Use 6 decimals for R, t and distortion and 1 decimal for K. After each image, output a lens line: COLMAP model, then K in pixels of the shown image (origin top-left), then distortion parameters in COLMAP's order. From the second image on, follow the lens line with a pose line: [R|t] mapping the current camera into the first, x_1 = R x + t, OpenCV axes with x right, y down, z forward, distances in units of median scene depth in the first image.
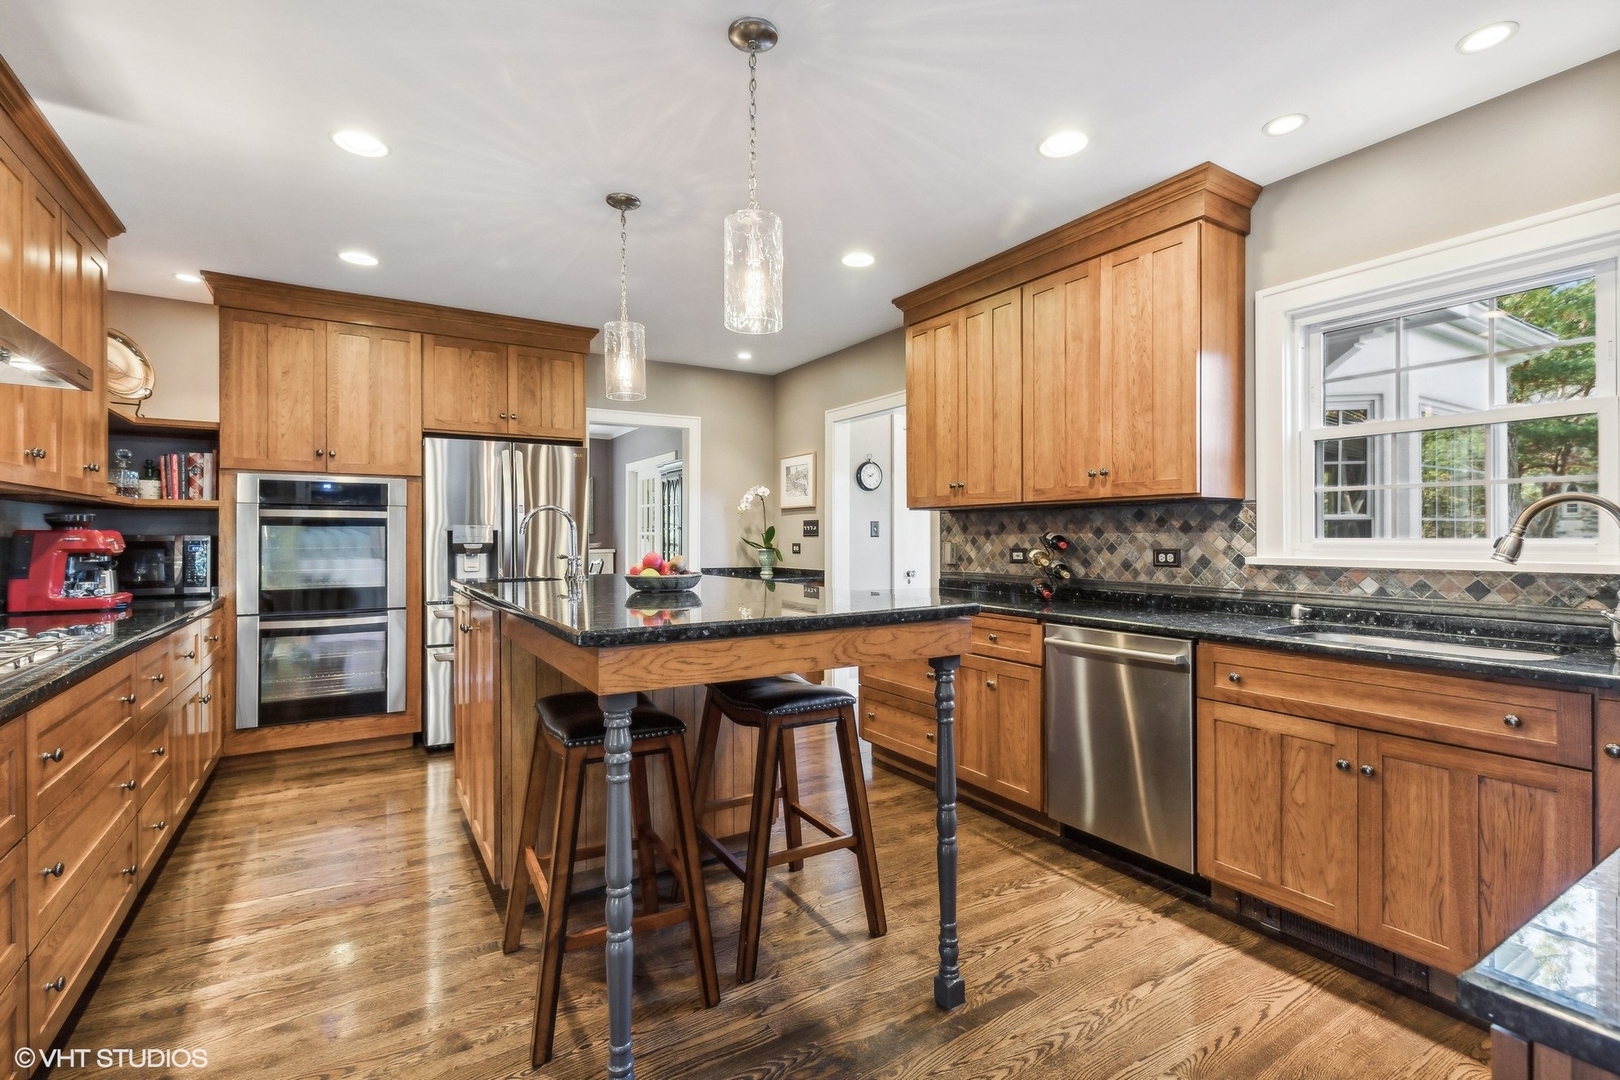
lens RADIAL K [[757.9, 0, 805.7], [0, 757.9, 535.4], [0, 0, 1]] dist [0.000511, -0.000288]
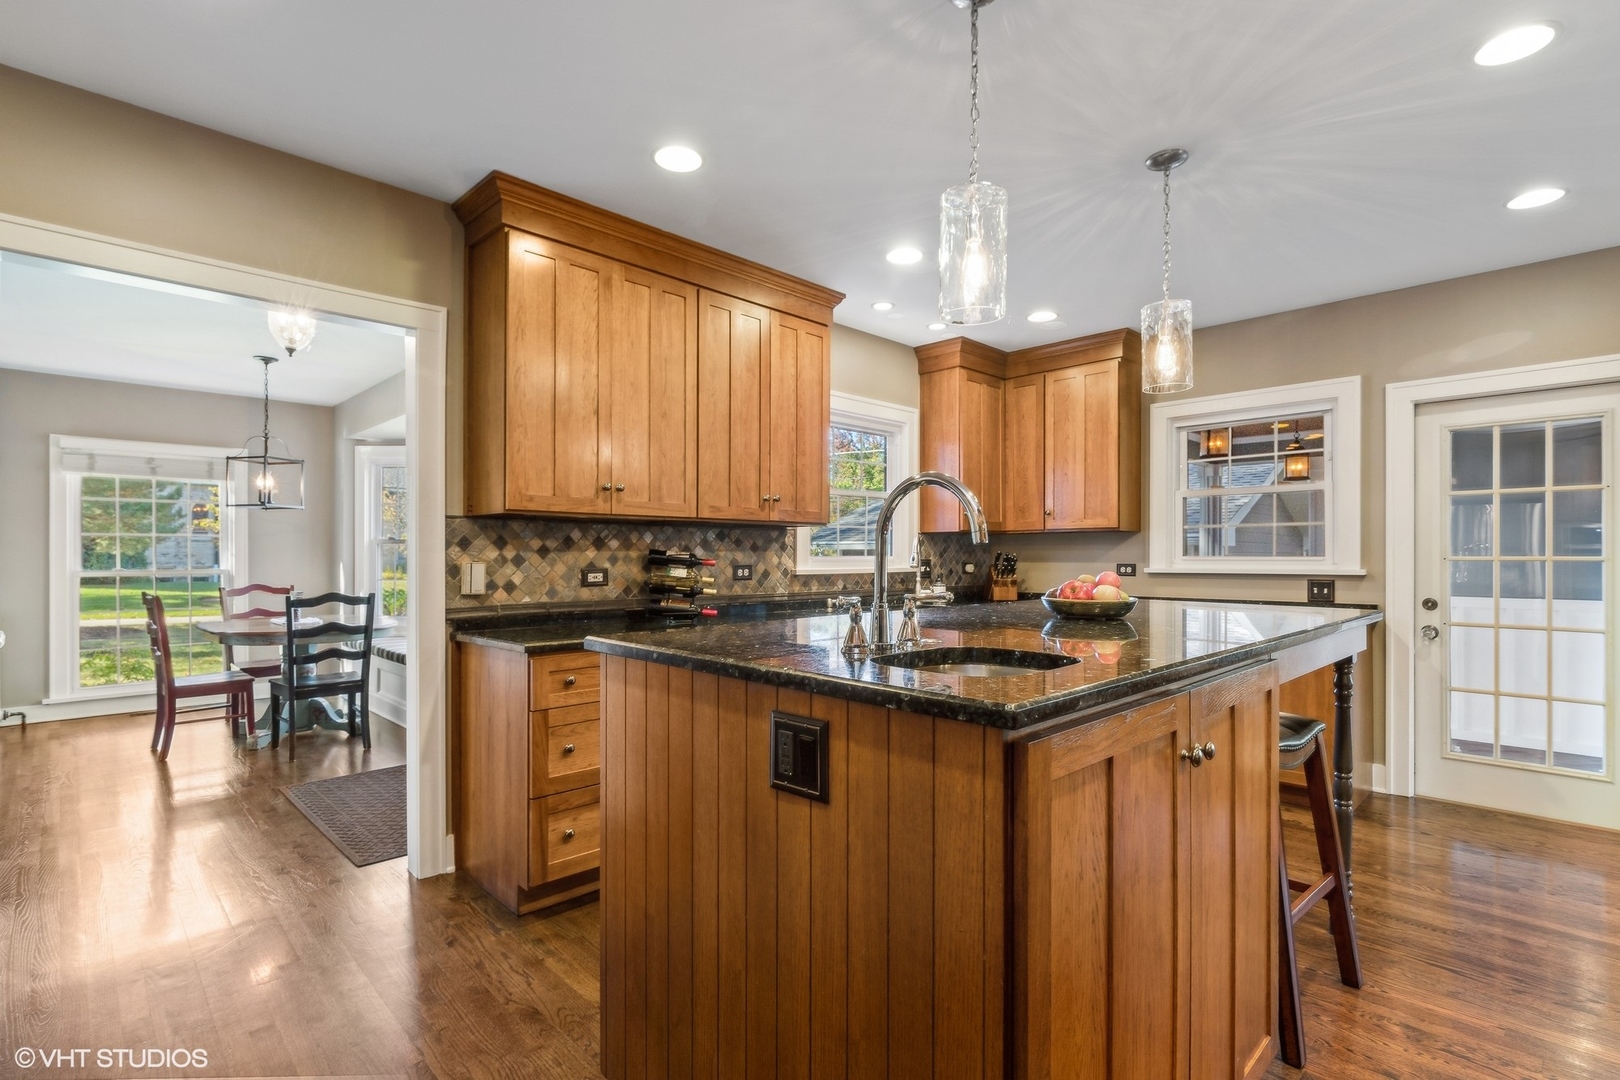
lens RADIAL K [[757.9, 0, 813.3], [0, 757.9, 552.5], [0, 0, 1]] dist [0.000511, -0.000288]
pose [[-0.235615, 0.006655, 0.971824, -0.701595], [-0.002267, 0.999970, -0.007397, 0.006328], [-0.971844, -0.003946, -0.235593, 1.151716]]
